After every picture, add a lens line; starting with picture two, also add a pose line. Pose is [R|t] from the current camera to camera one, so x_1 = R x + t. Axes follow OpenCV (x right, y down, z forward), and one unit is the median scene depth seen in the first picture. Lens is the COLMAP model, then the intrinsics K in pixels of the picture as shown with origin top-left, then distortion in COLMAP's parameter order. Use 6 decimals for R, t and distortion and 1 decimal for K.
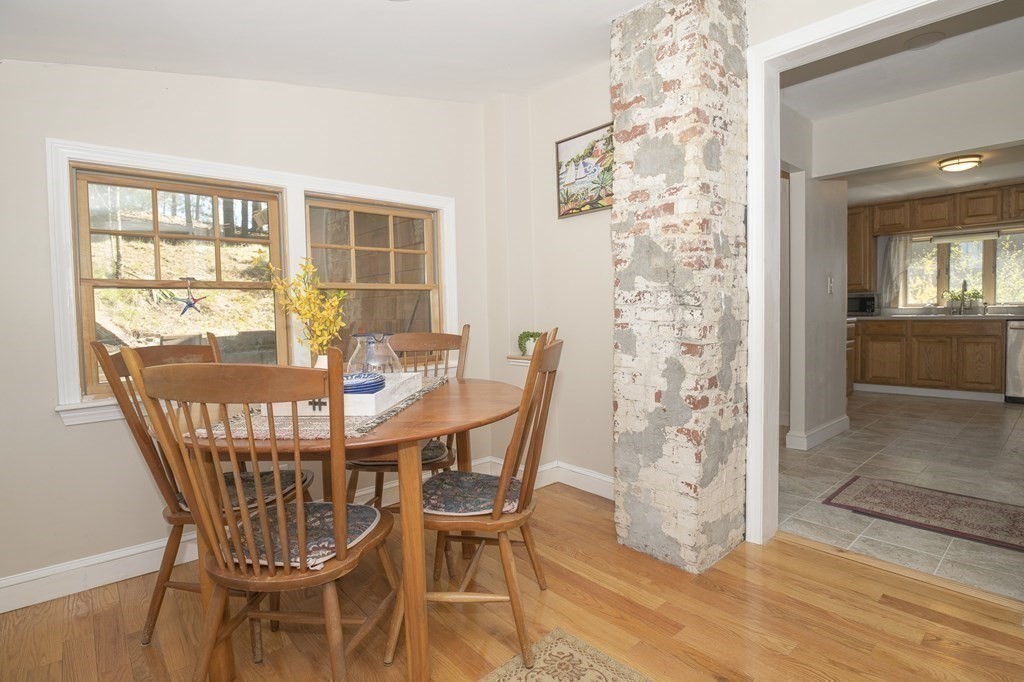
lens RADIAL K [[511.3, 0, 512.0], [0, 511.3, 341.0], [0, 0, 1]] dist [-0.029350, -0.001743]
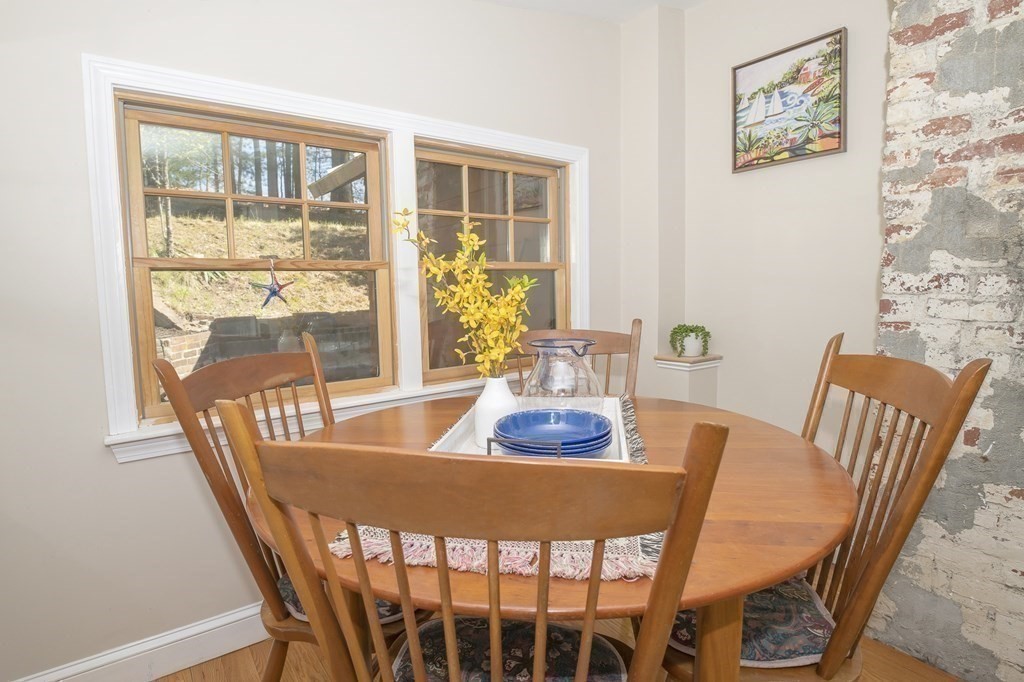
lens RADIAL K [[525.3, 0, 491.0], [0, 525.3, 342.8], [0, 0, 1]] dist [-0.030508, -0.001542]
pose [[0.994219, 0.010678, -0.106841, -0.246815], [-0.005742, 0.998906, 0.046400, -0.036590], [0.107220, -0.045519, 0.993193, 0.282491]]
